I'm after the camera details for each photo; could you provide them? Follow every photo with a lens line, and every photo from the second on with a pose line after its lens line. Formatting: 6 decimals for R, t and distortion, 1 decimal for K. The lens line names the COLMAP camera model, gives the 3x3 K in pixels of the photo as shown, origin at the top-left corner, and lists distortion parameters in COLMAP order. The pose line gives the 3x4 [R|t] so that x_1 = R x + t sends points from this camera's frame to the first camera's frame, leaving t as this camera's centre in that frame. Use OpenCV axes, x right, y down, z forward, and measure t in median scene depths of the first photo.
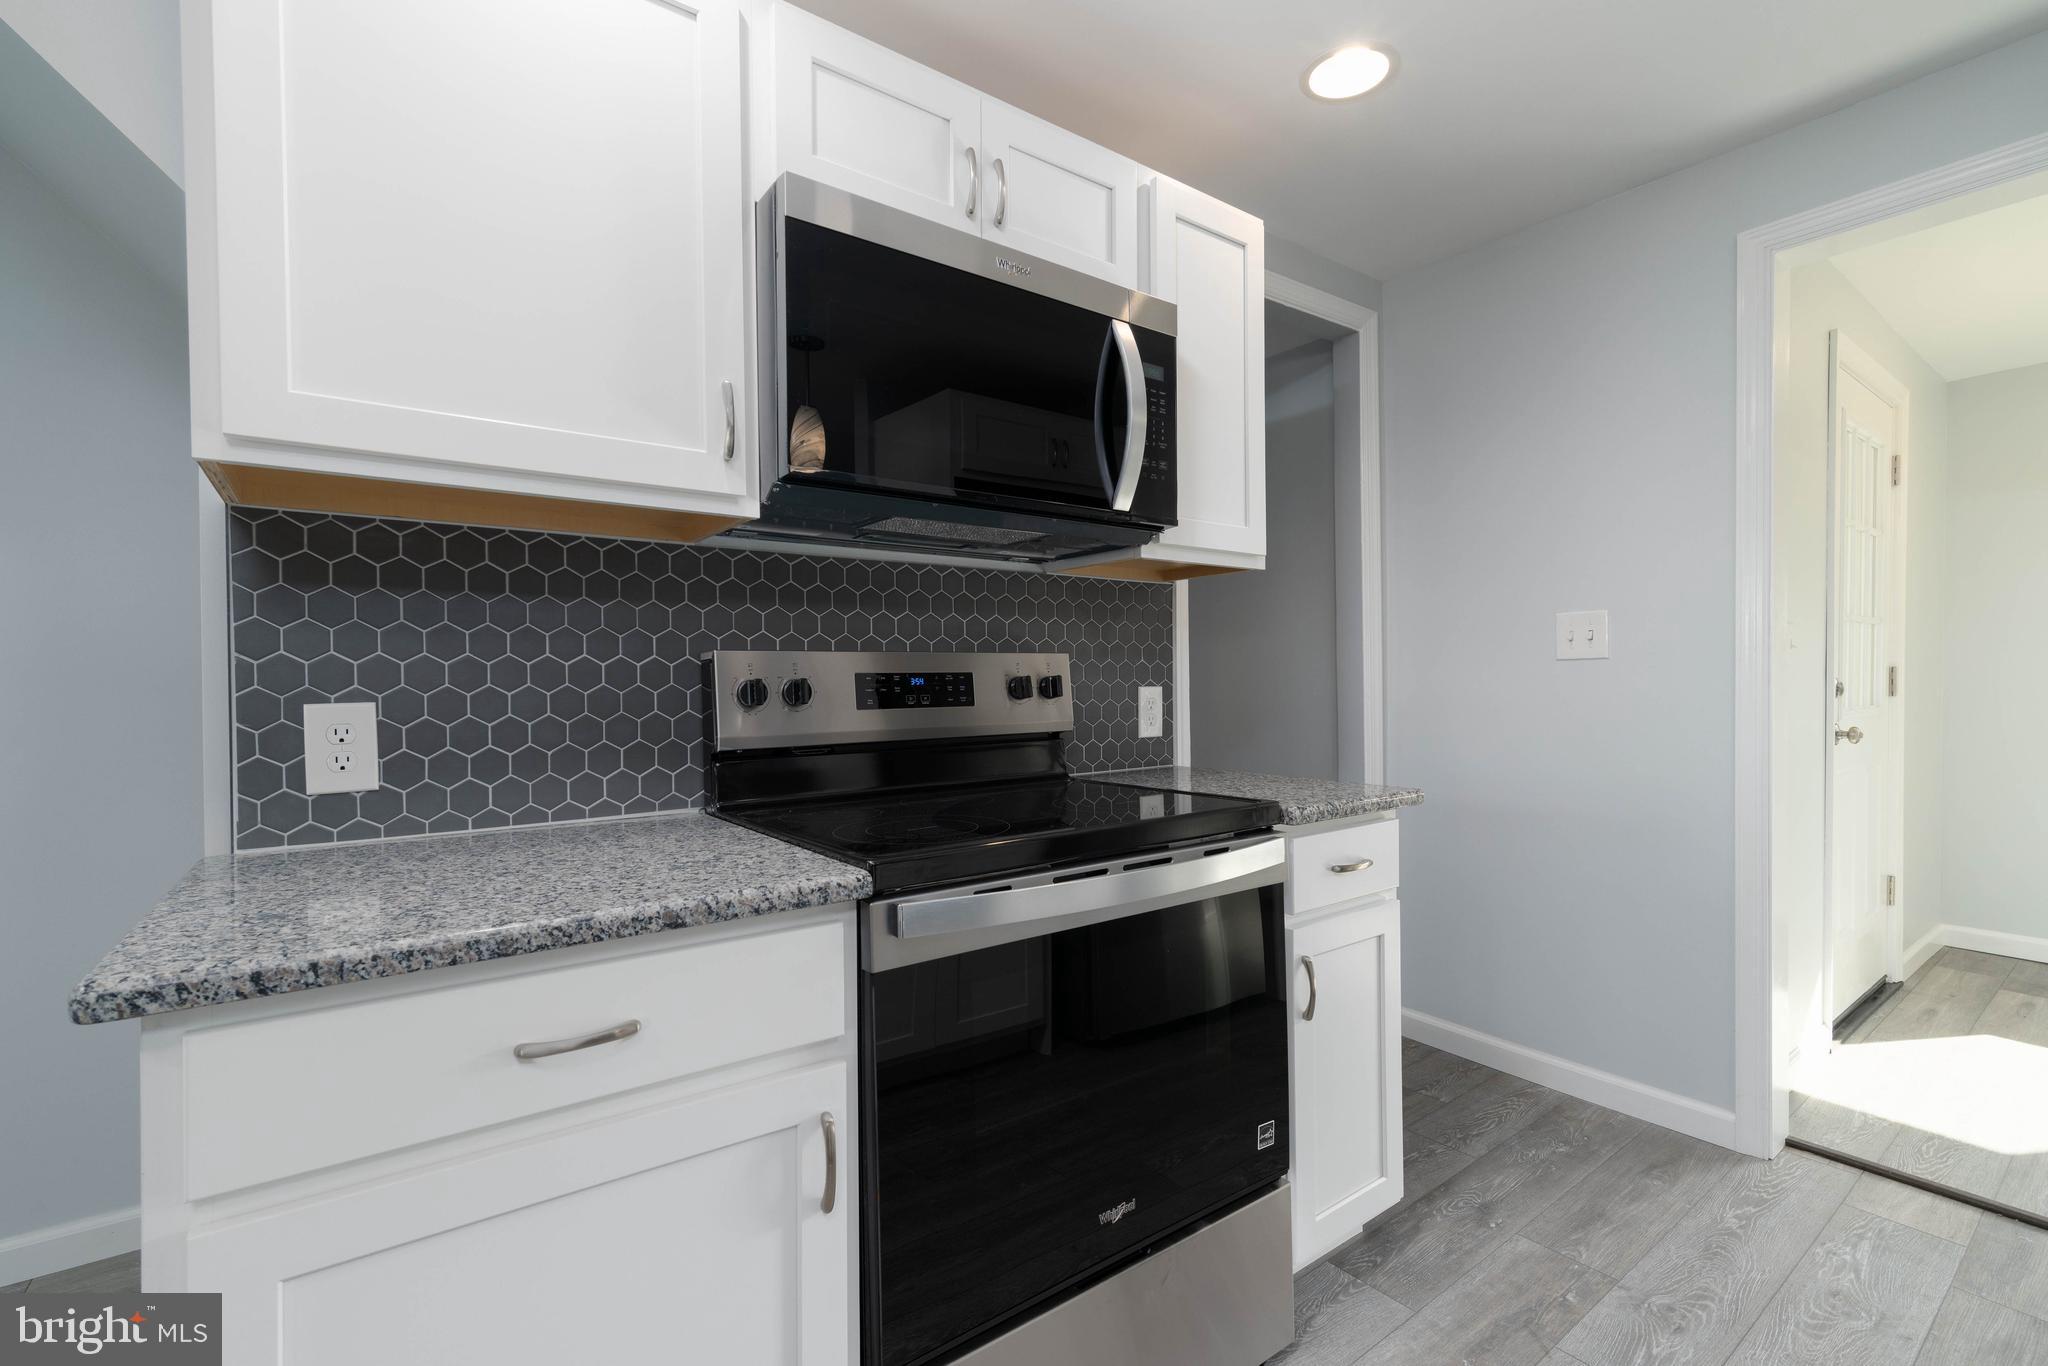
lens RADIAL K [[888.5, 0, 1023.4], [0, 888.5, 688.6], [0, 0, 1]] dist [0.004106, 0.000130]
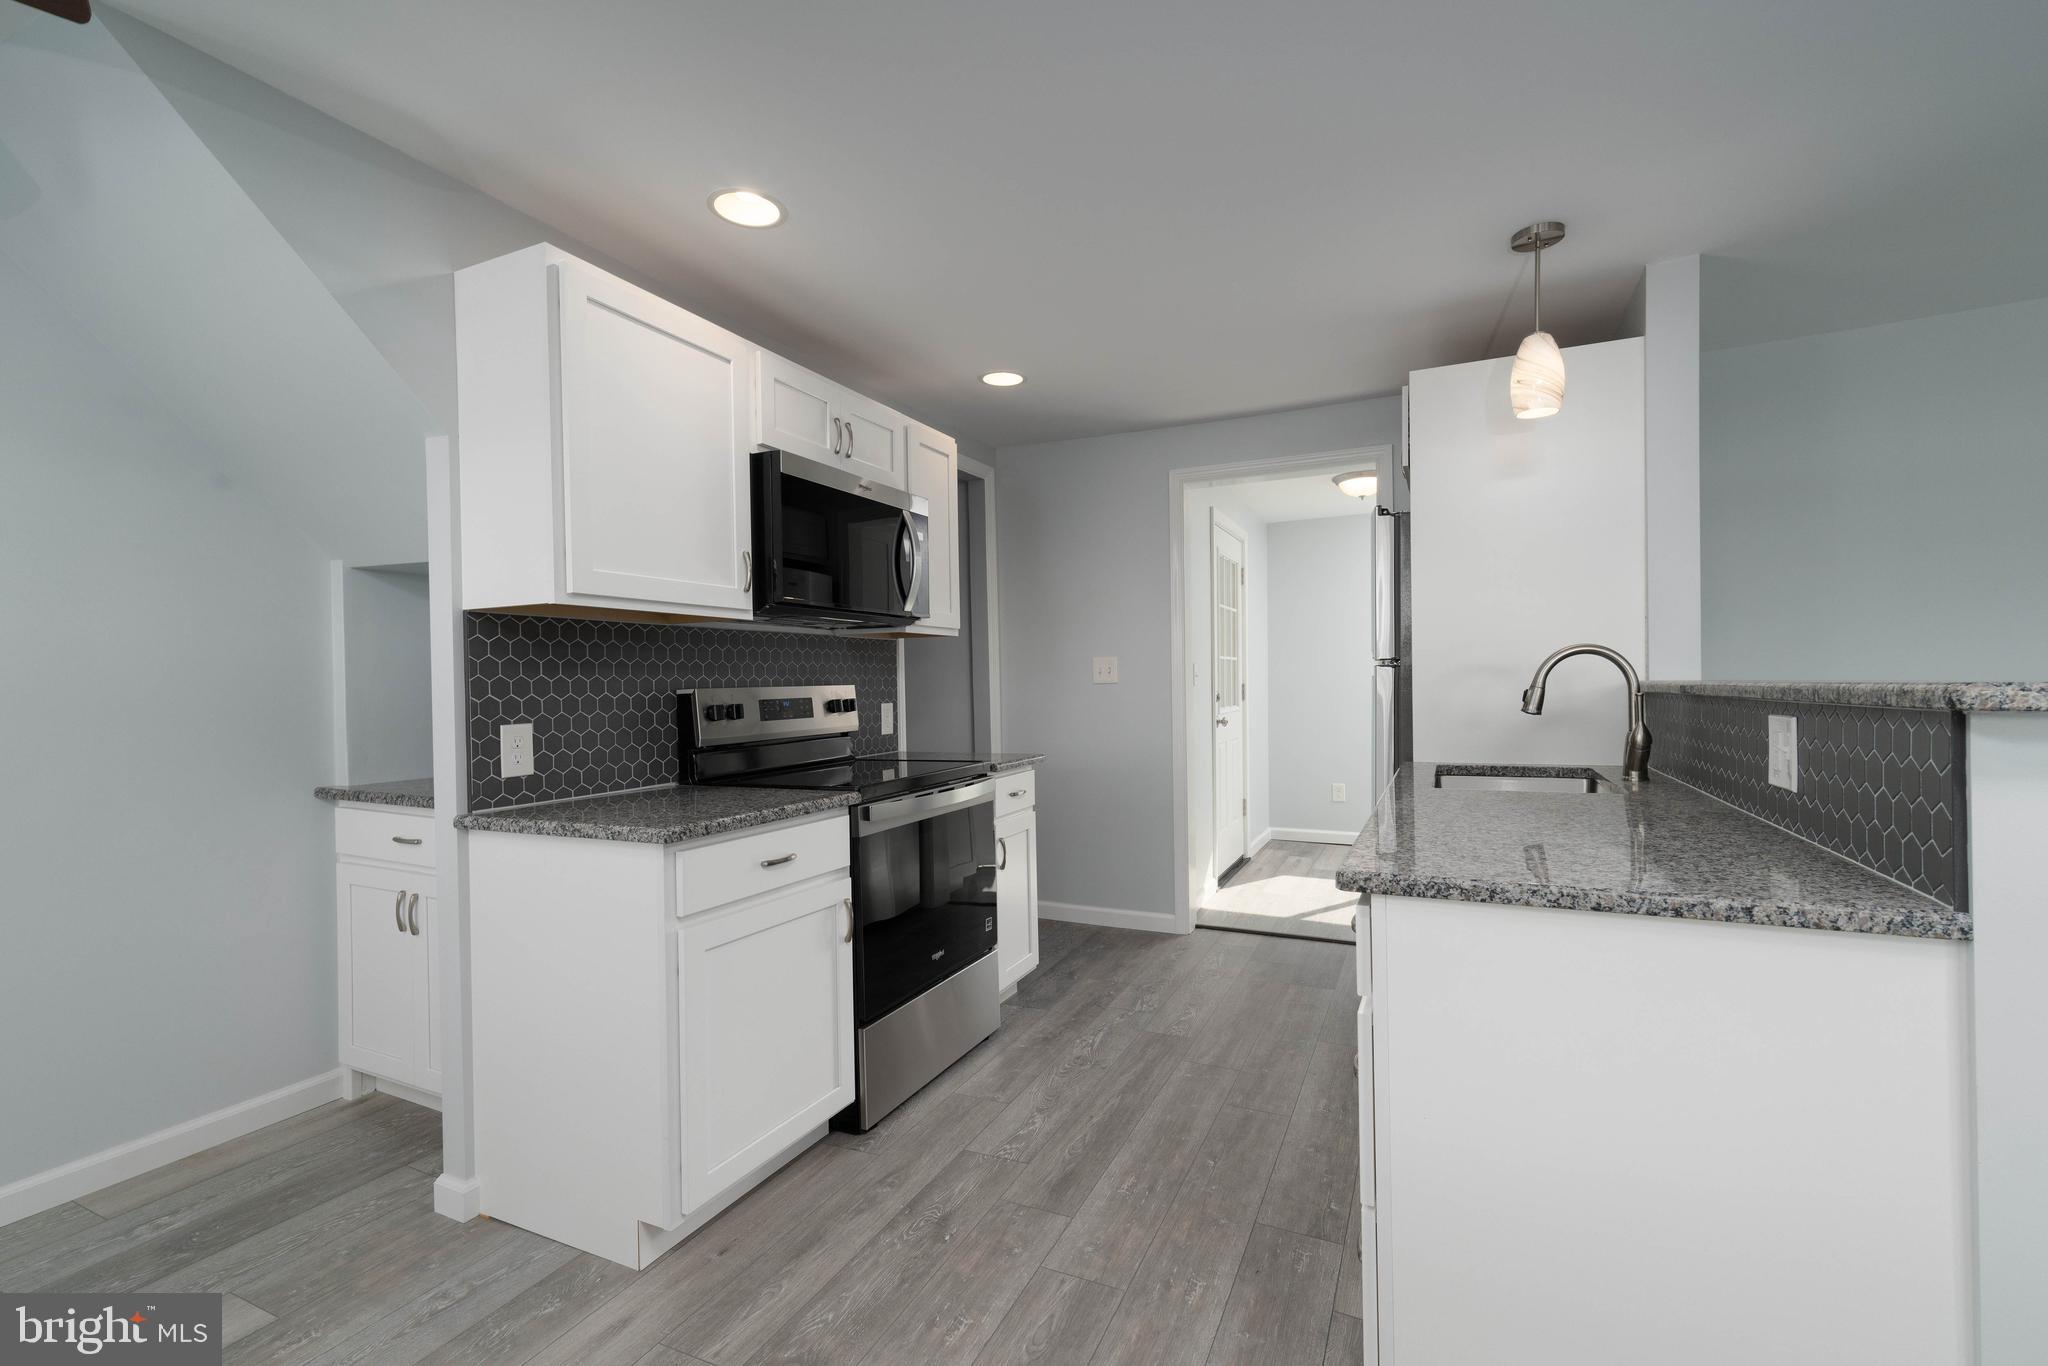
lens RADIAL K [[888.5, 0, 1026.8], [0, 888.5, 669.9], [0, 0, 1]] dist [0.004106, 0.000130]
pose [[0.877768, 0.001603, 0.479083, -0.503570], [0.012032, 0.999605, -0.025390, -0.022982], [-0.478934, 0.028051, 0.877403, -0.679338]]
